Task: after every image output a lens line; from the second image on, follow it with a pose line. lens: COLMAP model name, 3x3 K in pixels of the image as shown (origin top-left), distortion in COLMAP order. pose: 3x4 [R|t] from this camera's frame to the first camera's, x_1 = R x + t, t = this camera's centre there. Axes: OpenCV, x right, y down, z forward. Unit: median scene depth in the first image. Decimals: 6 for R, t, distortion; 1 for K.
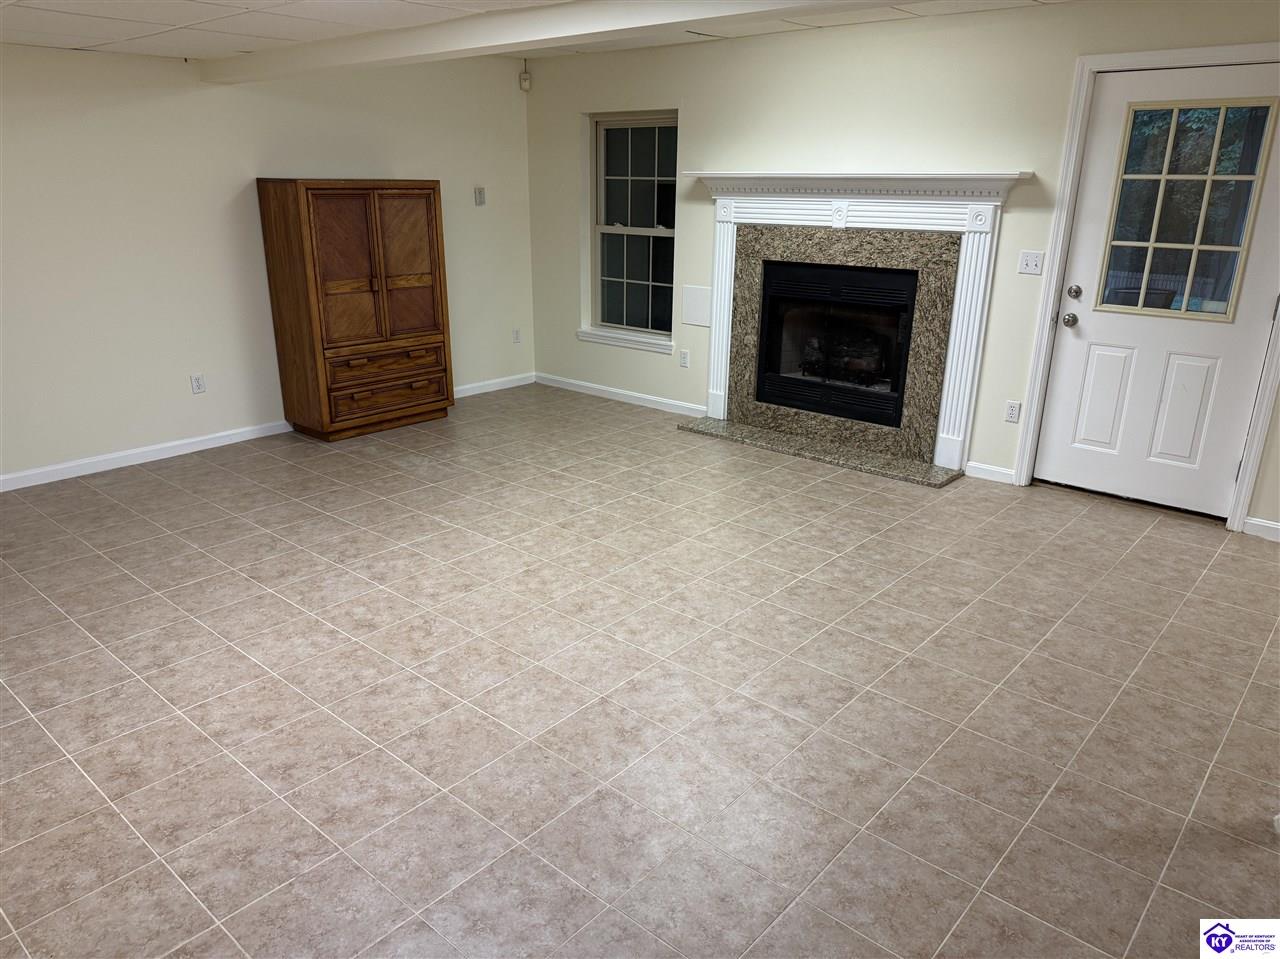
lens RADIAL K [[892.3, 0, 639.7], [0, 892.3, 483.2], [0, 0, 1]] dist [0.086120, -0.118237]
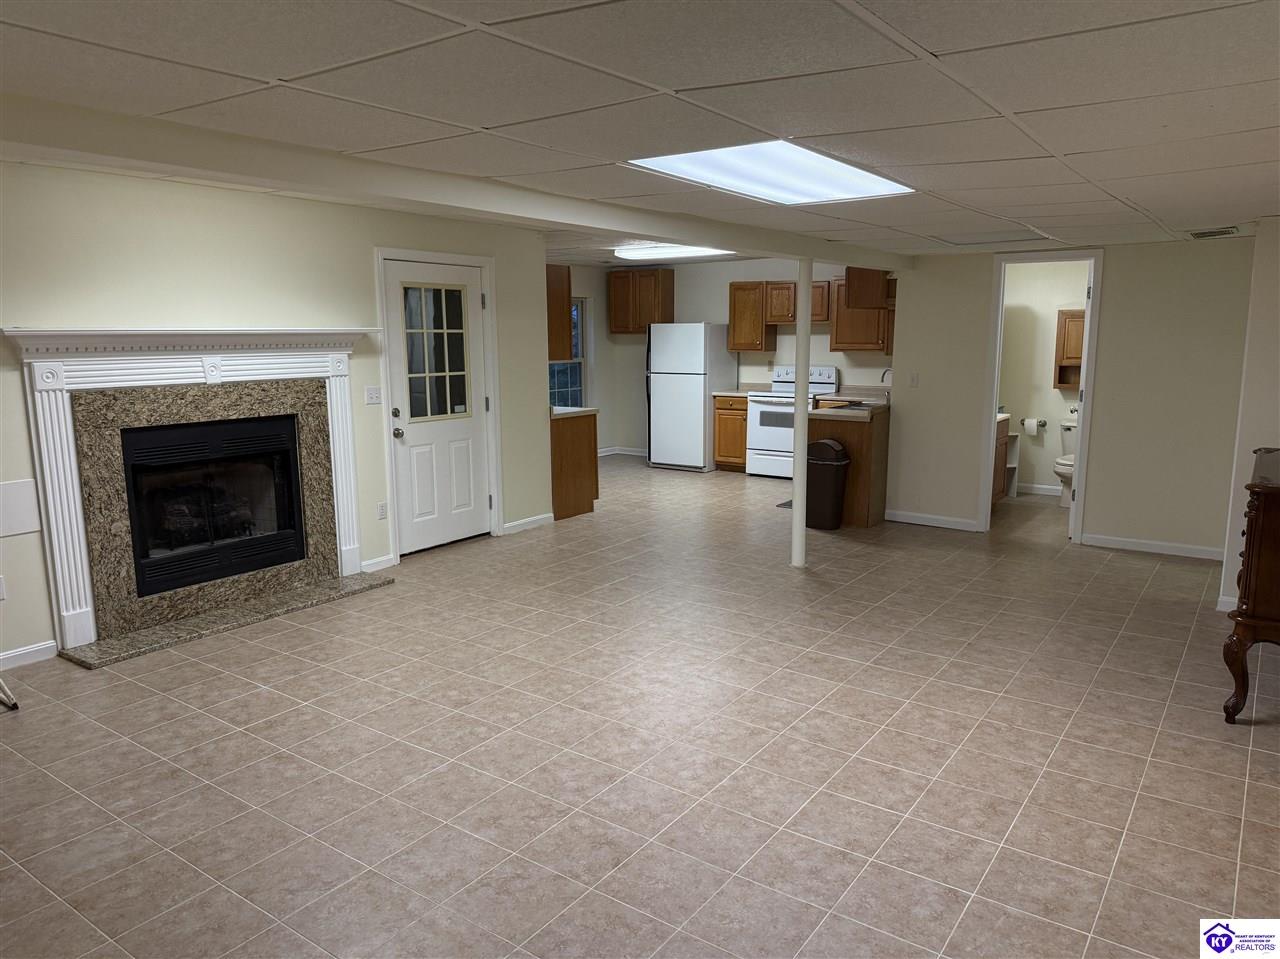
lens RADIAL K [[892.3, 0, 639.7], [0, 892.3, 483.2], [0, 0, 1]] dist [0.086120, -0.118237]
pose [[-0.103996, -0.178799, 0.978374, -0.833944], [0.320092, 0.925353, 0.203134, -0.250488], [-0.941661, 0.334295, -0.039001, 0.687495]]
